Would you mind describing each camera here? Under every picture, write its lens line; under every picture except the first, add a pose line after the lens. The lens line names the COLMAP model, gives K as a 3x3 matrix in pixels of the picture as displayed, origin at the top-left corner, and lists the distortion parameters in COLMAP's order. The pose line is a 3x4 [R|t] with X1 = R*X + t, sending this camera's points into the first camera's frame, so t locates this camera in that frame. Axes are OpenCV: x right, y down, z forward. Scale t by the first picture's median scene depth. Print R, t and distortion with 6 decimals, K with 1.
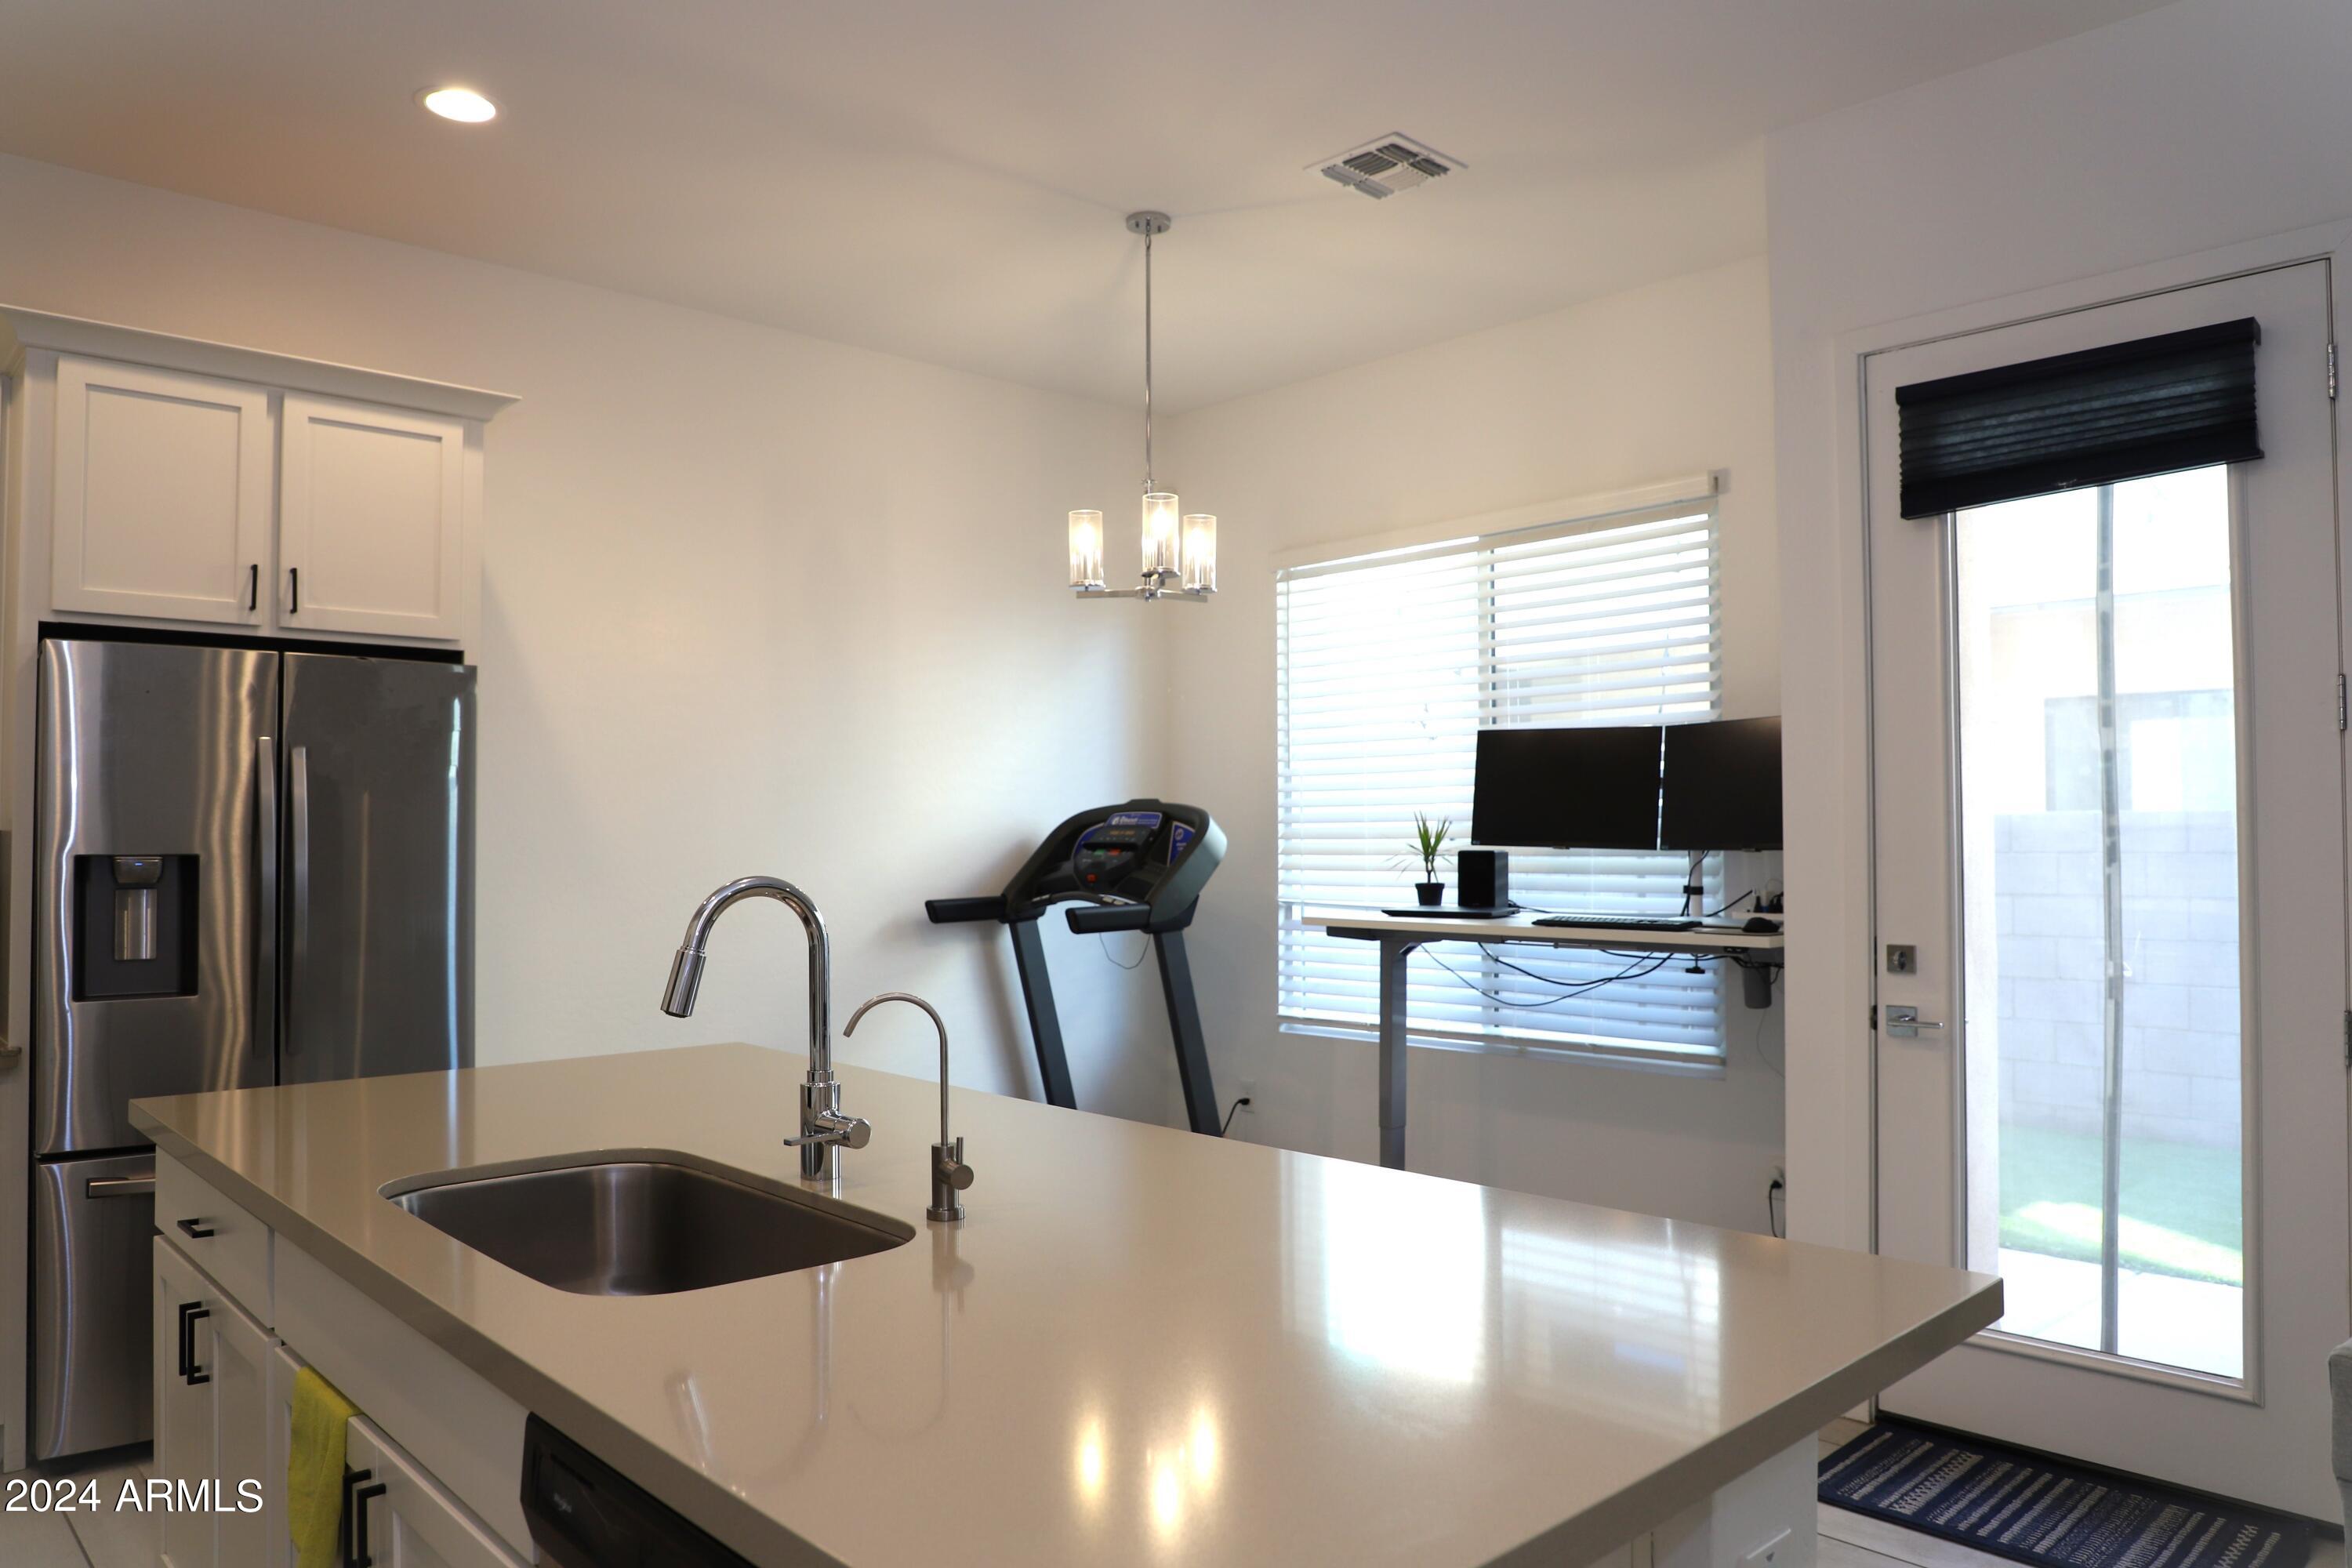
lens RADIAL K [[1595.4, 0, 1175.0], [0, 1595.4, 790.9], [0, 0, 1]] dist [-0.073944, 0.037377]
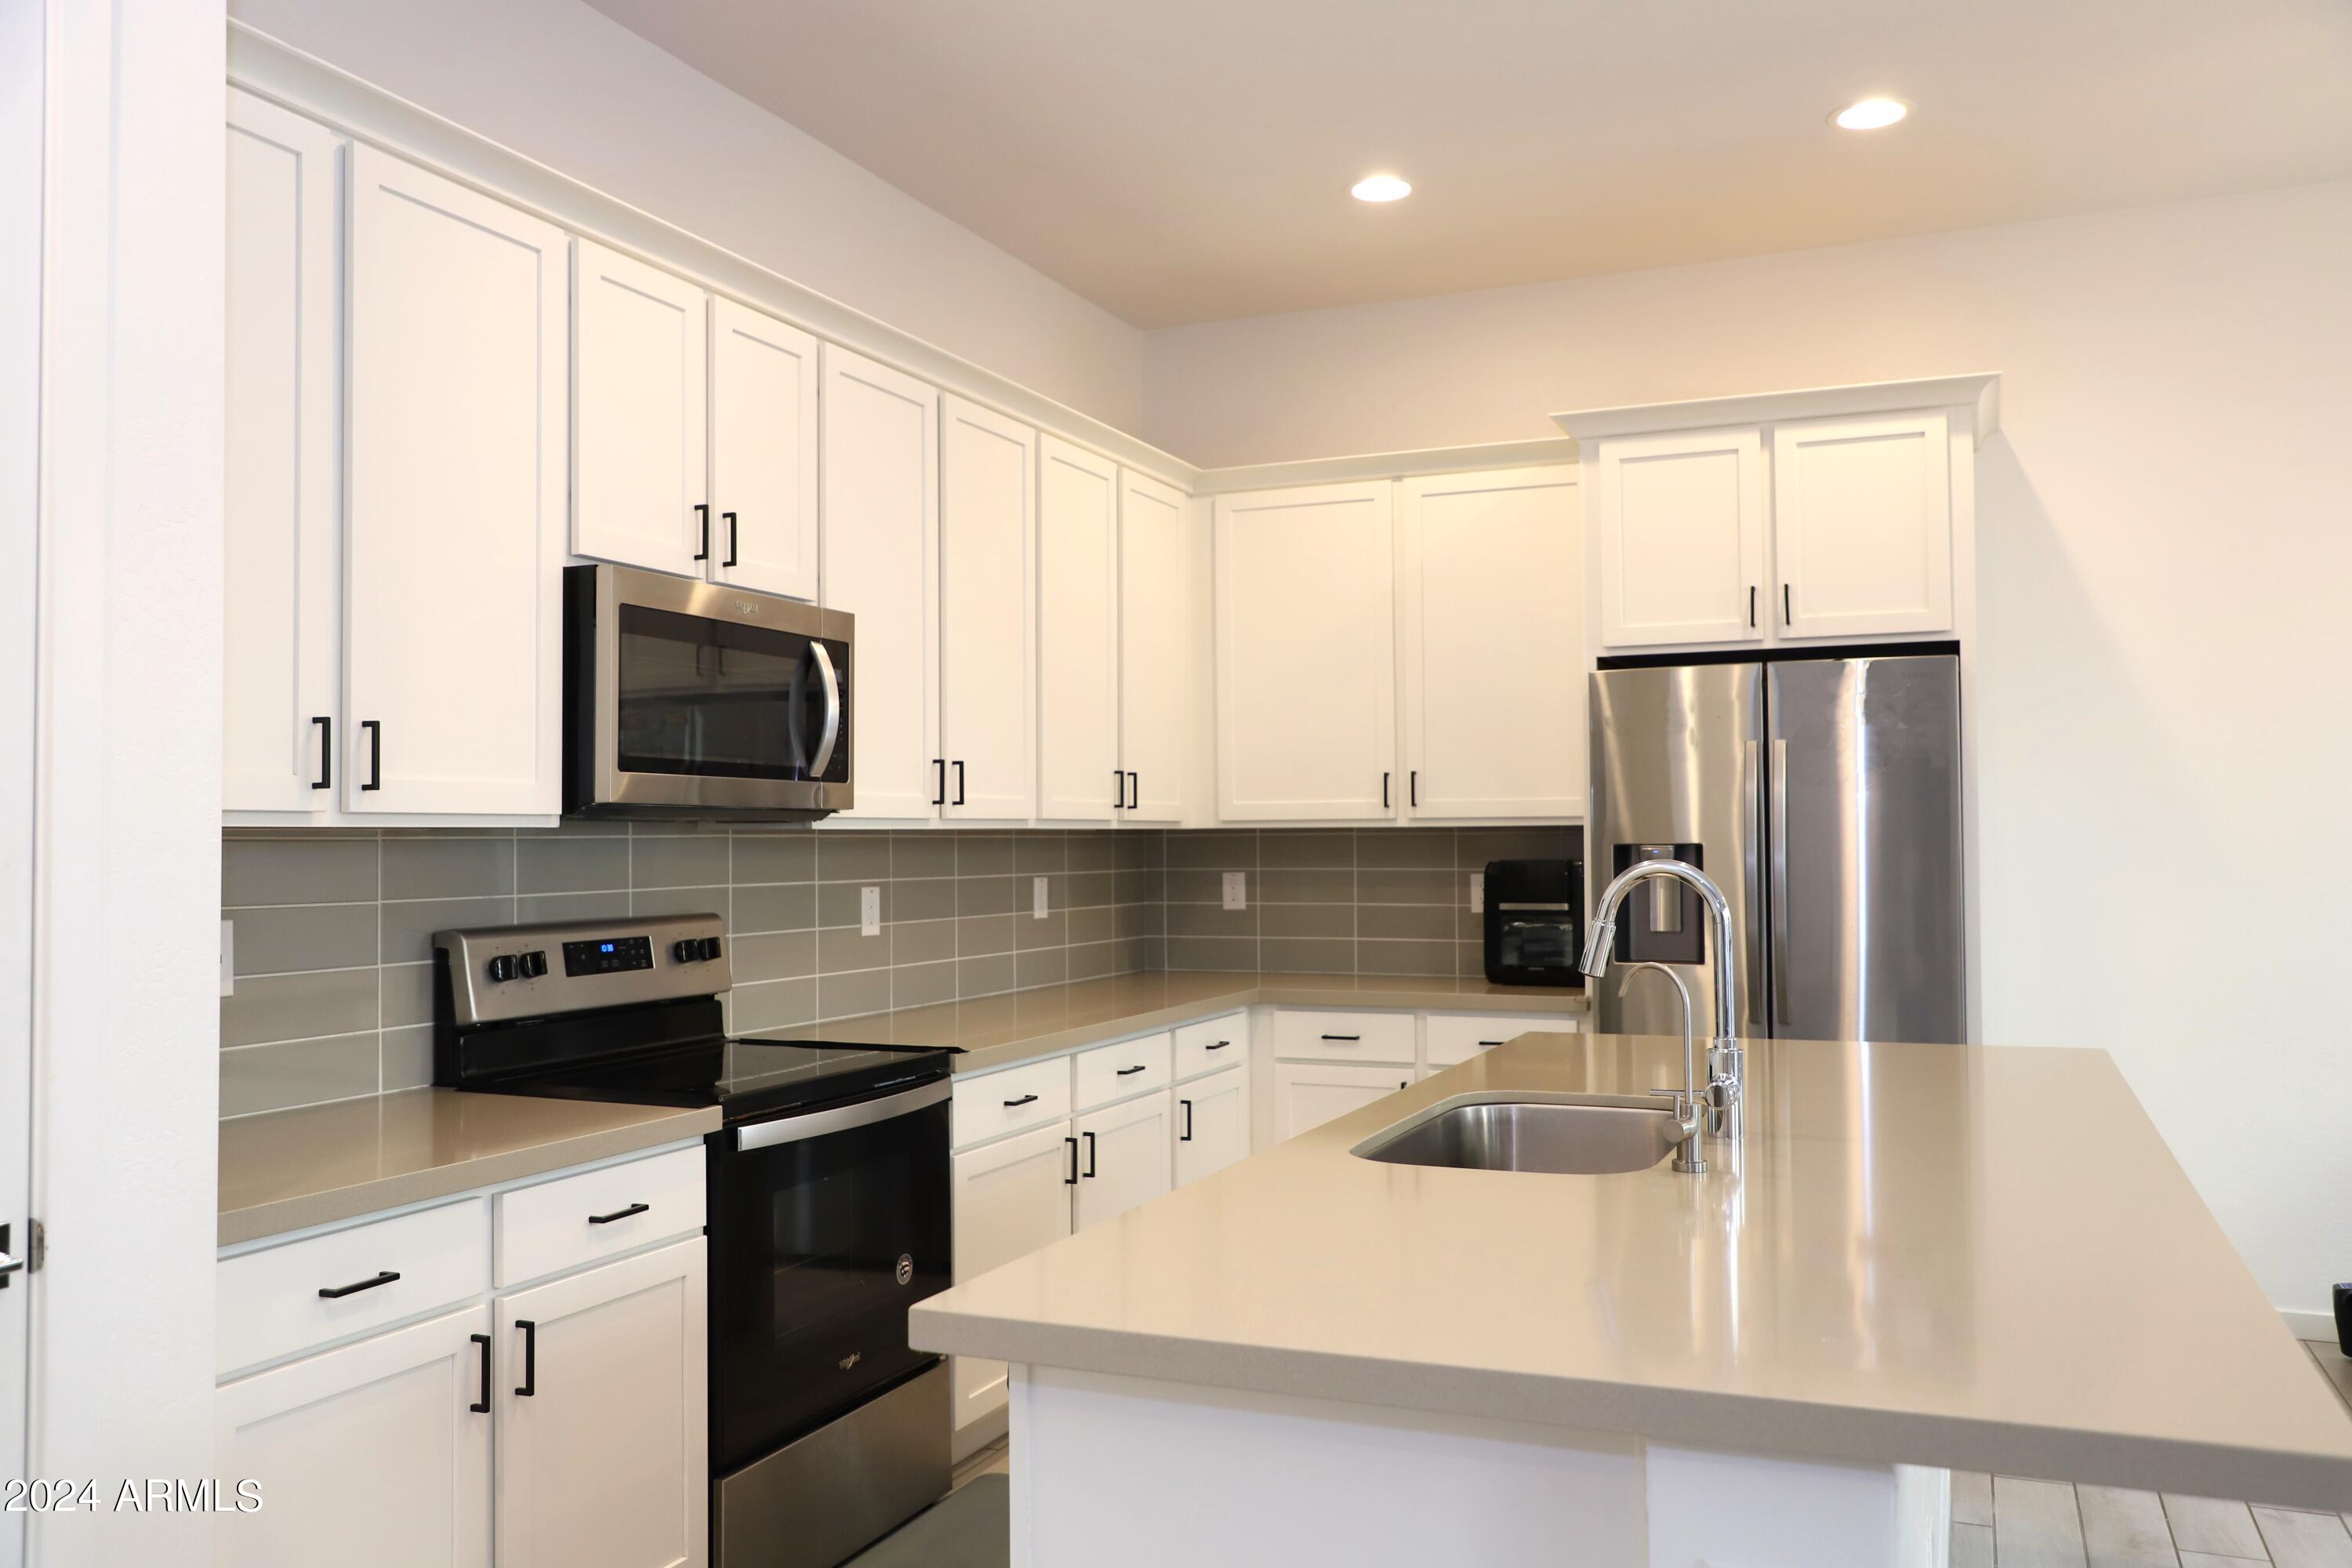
lens RADIAL K [[1832.5, 0, 1177.8], [0, 1832.5, 790.4], [0, 0, 1]] dist [-0.017468, 0.002034]
pose [[0.399999, -0.024607, -0.916185, 0.449855], [0.032230, 0.999399, -0.012770, 0.005373], [0.915949, -0.024420, 0.400551, 0.090153]]
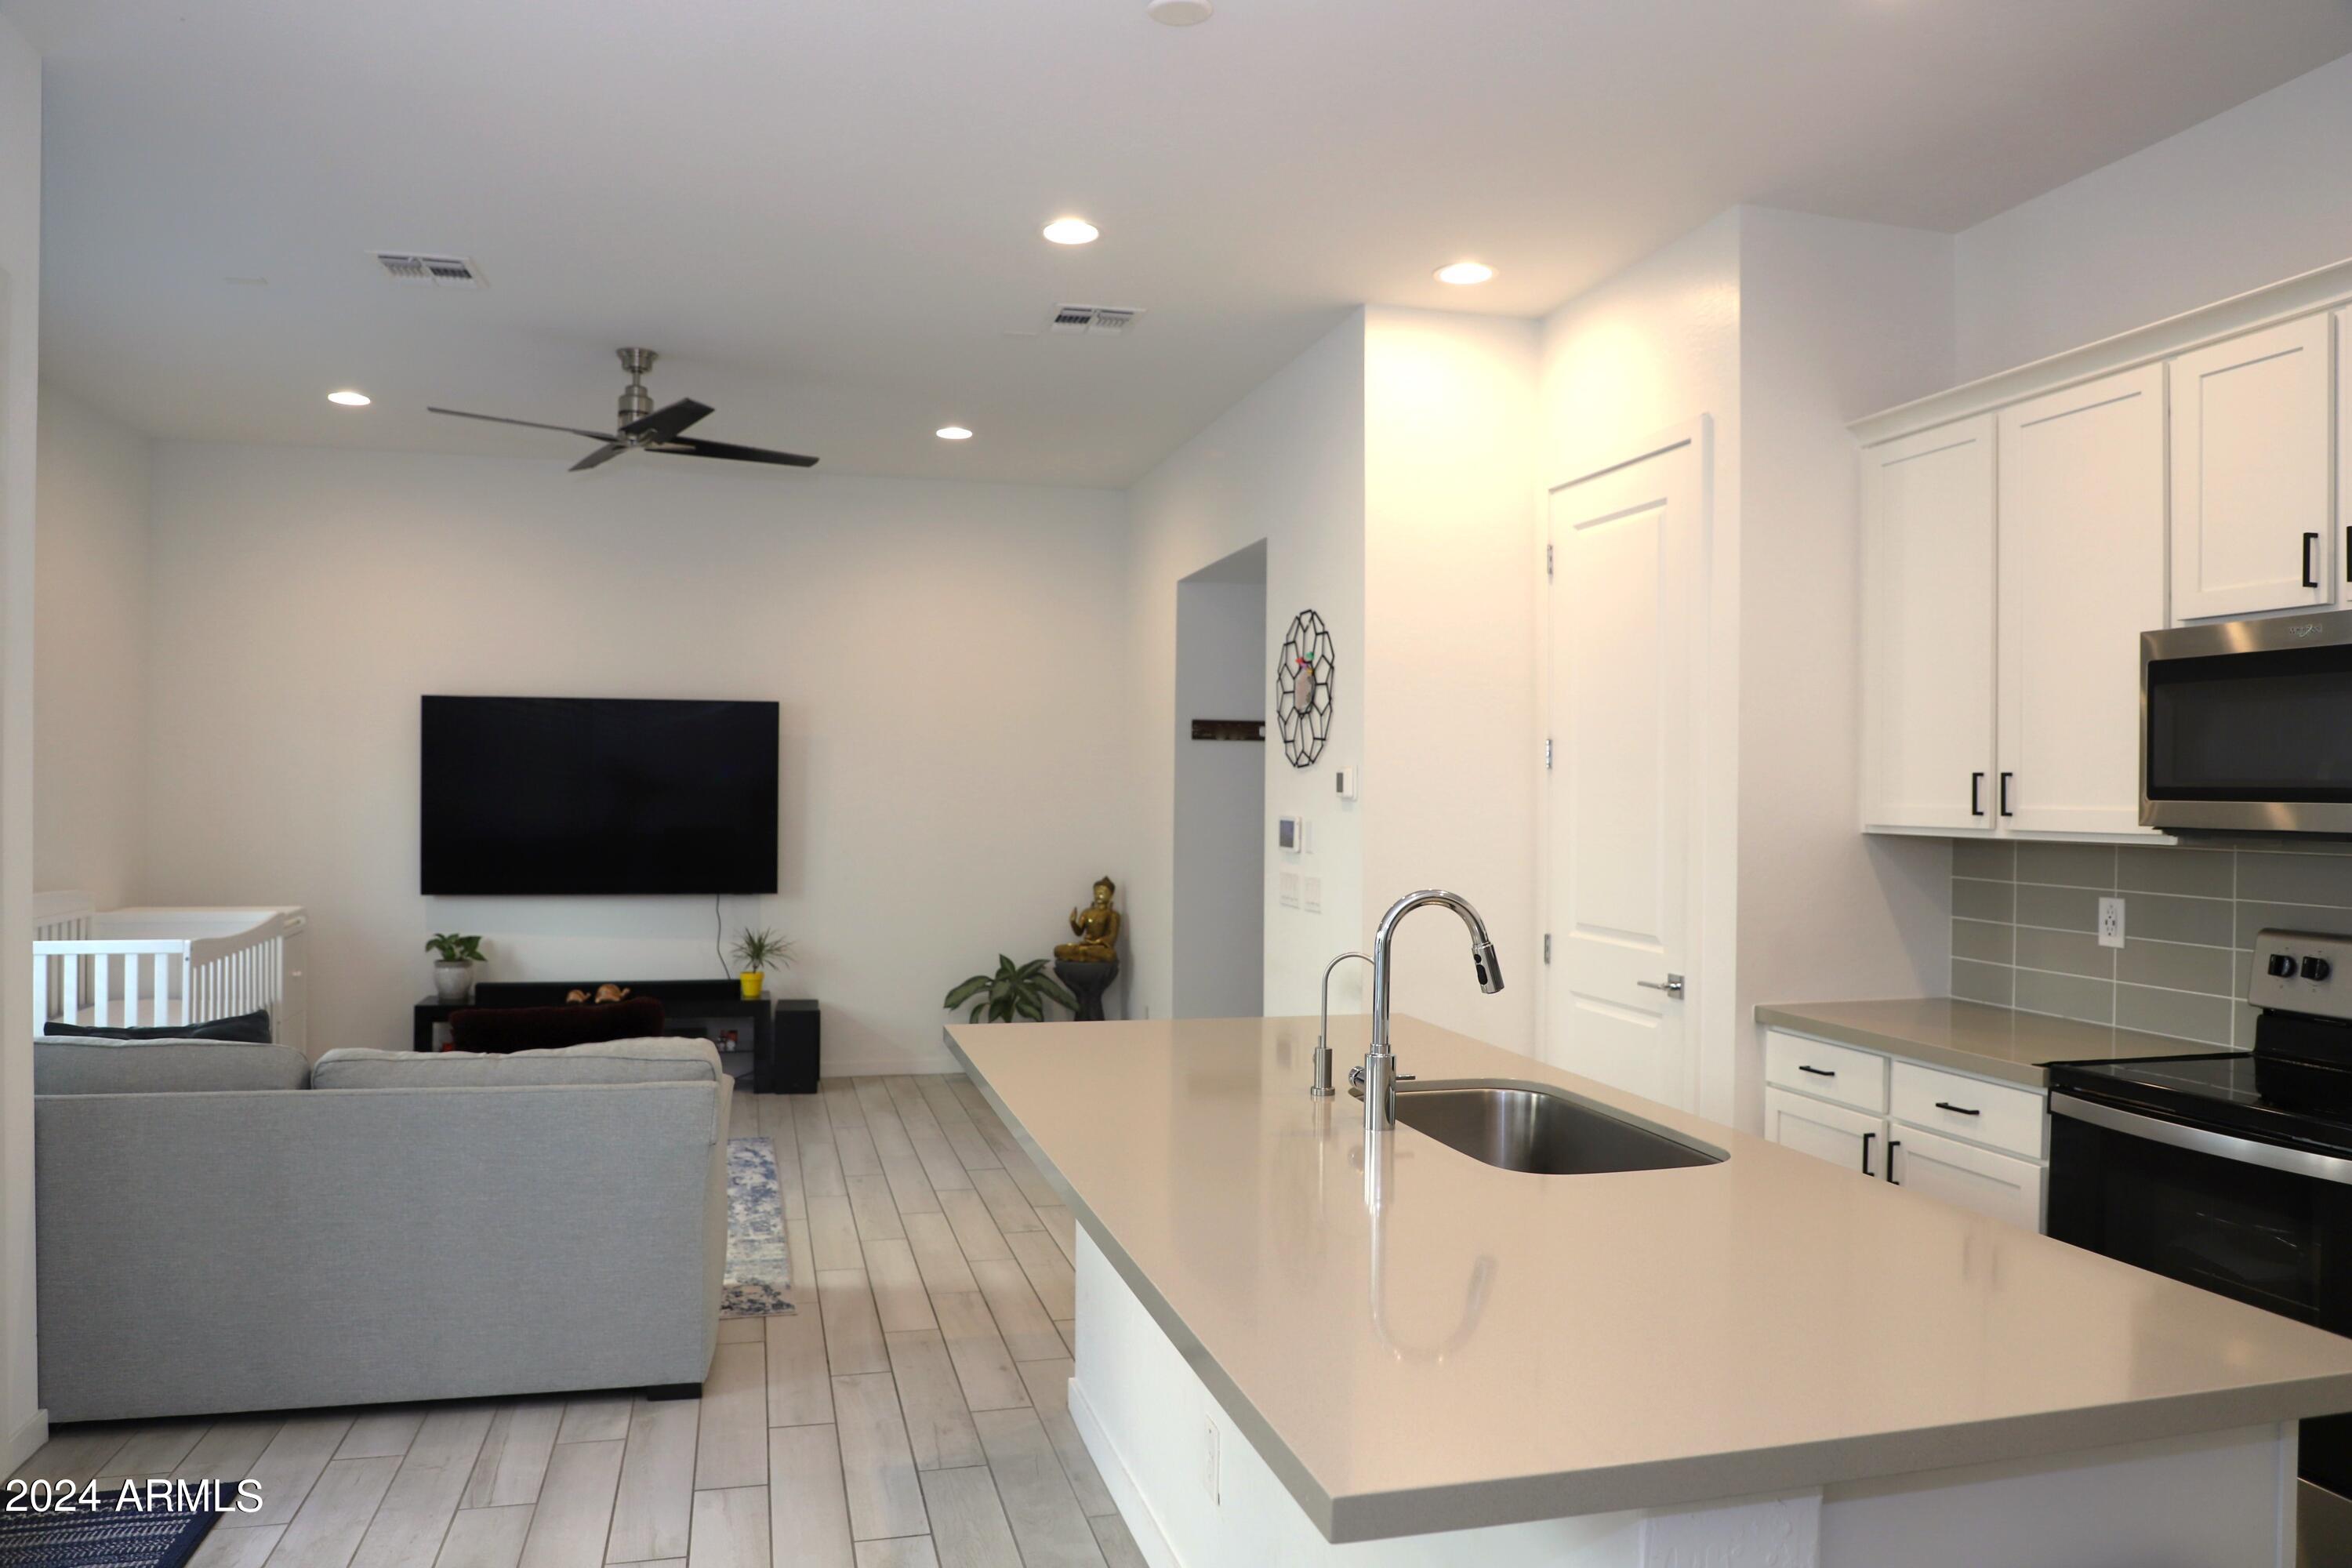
lens RADIAL K [[1609.9, 0, 1170.7], [0, 1609.9, 792.1], [0, 0, 1]] dist [-0.076355, 0.048735]
pose [[-0.879029, -0.005533, 0.476736, -0.398432], [-0.020104, 0.999473, -0.025470, 0.006620], [-0.476344, -0.031973, -0.878677, 1.274862]]
